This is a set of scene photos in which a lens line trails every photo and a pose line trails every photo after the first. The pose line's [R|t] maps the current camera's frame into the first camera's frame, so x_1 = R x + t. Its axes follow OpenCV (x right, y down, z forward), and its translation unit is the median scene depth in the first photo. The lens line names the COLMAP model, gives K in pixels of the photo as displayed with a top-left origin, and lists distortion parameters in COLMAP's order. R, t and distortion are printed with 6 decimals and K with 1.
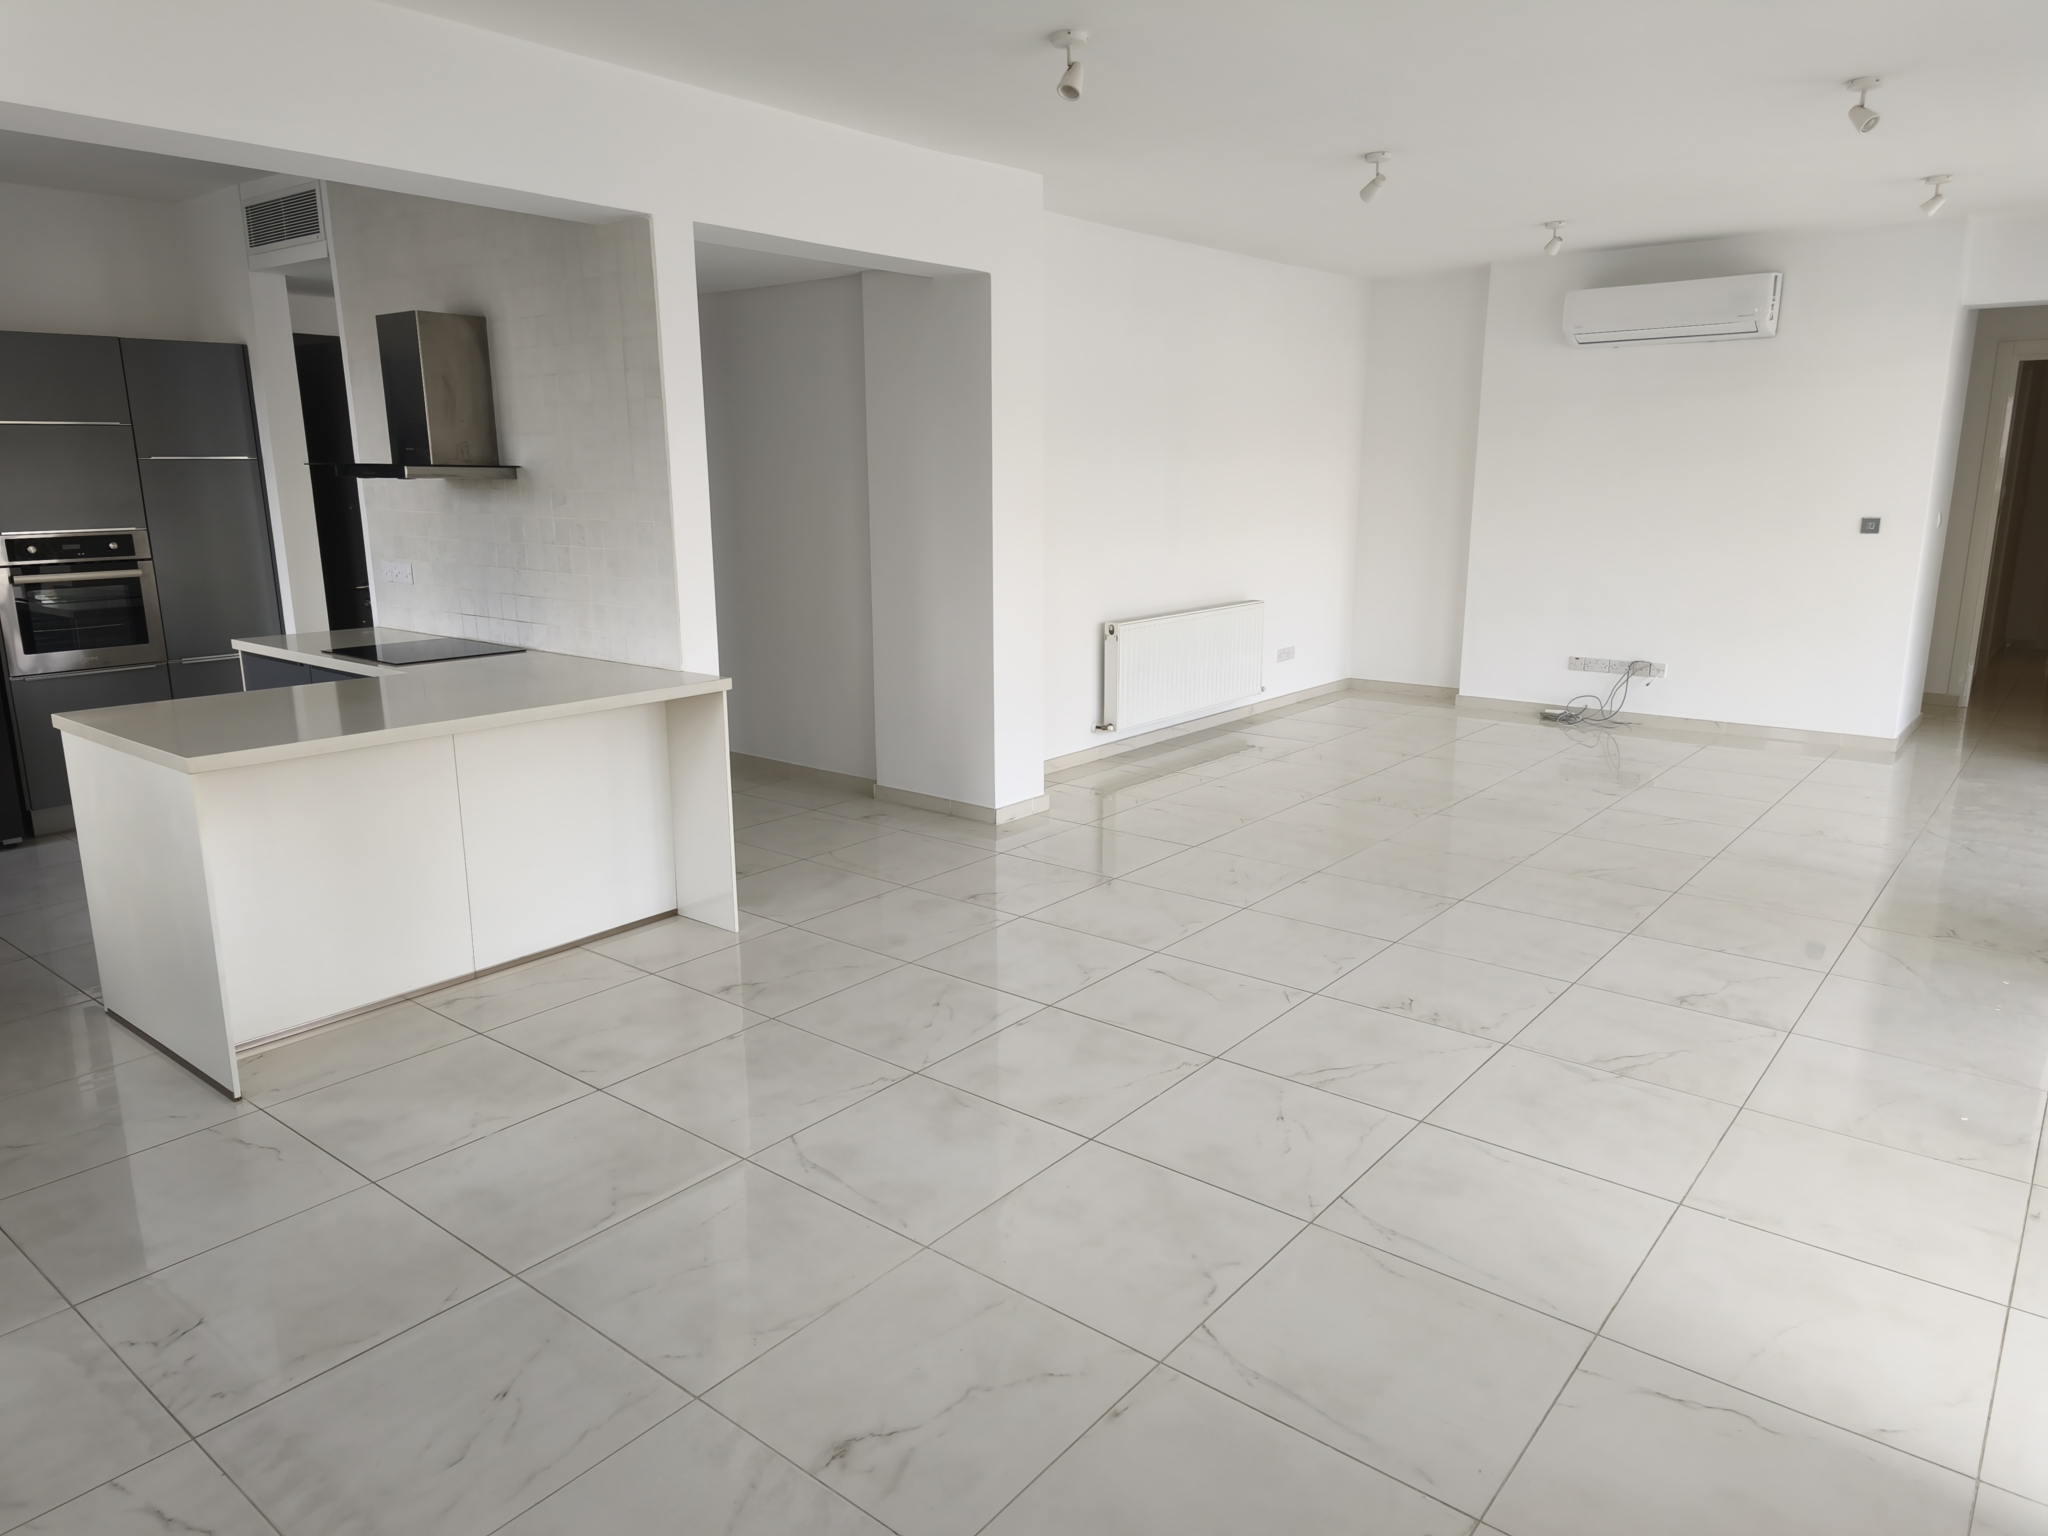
lens RADIAL K [[1334.1, 0, 1019.5], [0, 1334.1, 756.8], [0, 0, 1]] dist [0.049484, -0.031402]
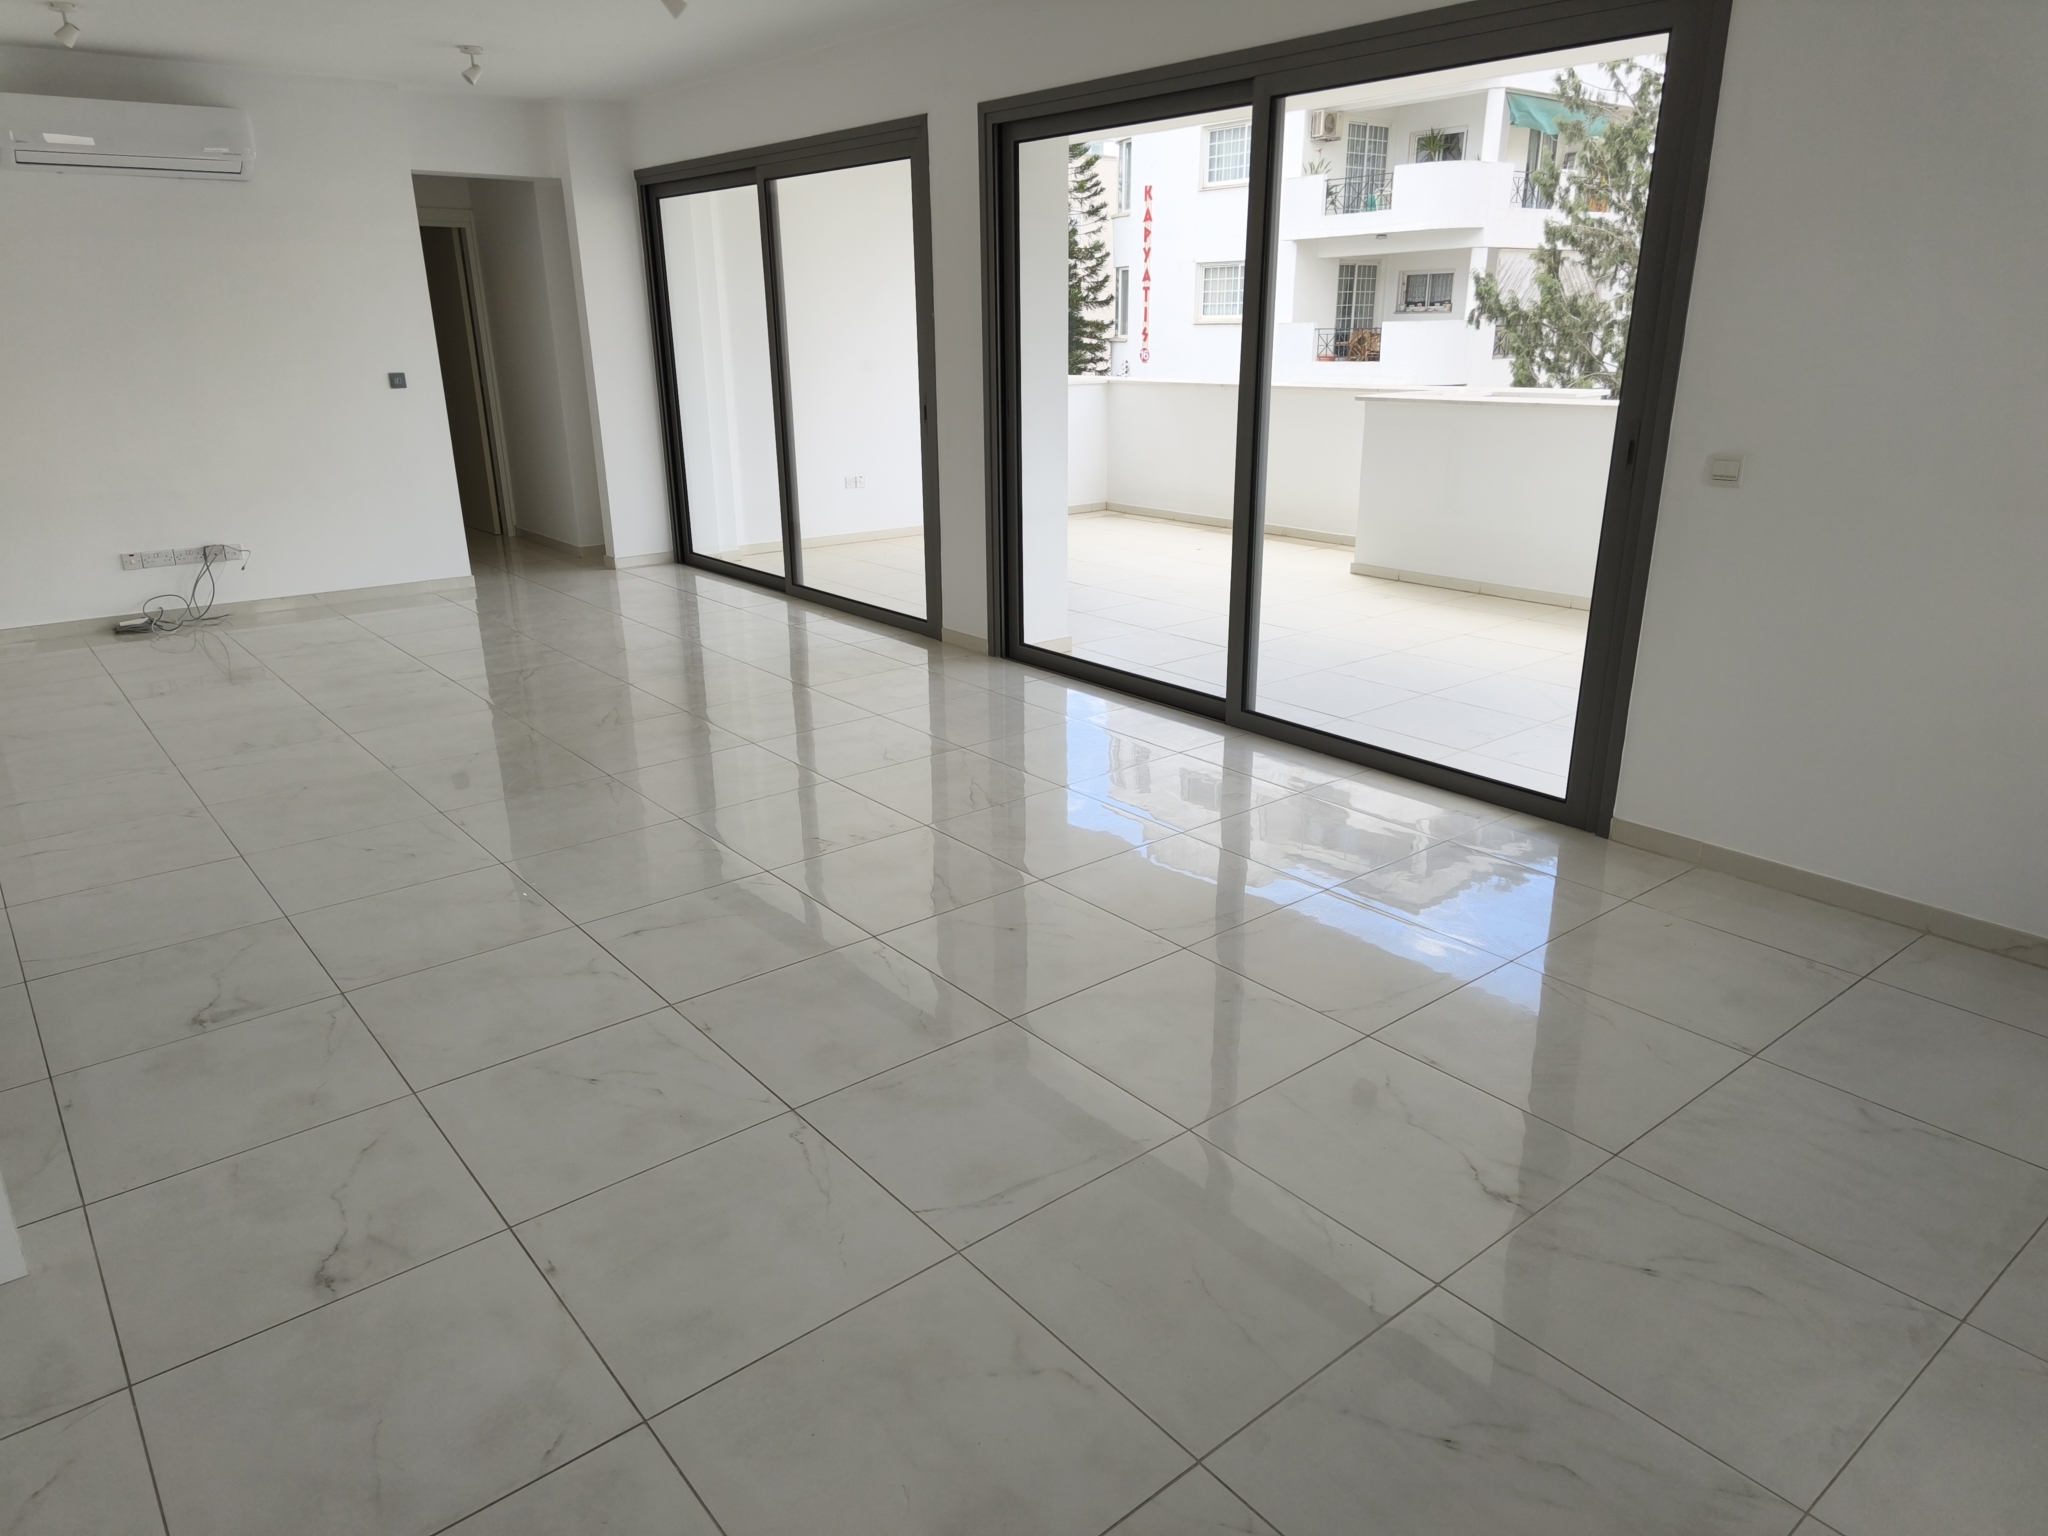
lens RADIAL K [[1334.1, 0, 1008.1], [0, 1334.1, 765.4], [0, 0, 1]] dist [0.049484, -0.031402]
pose [[0.208020, -0.308901, 0.928067, -0.867630], [0.215992, 0.939907, 0.264428, -0.160470], [-0.953978, 0.145449, 0.262240, 0.785490]]
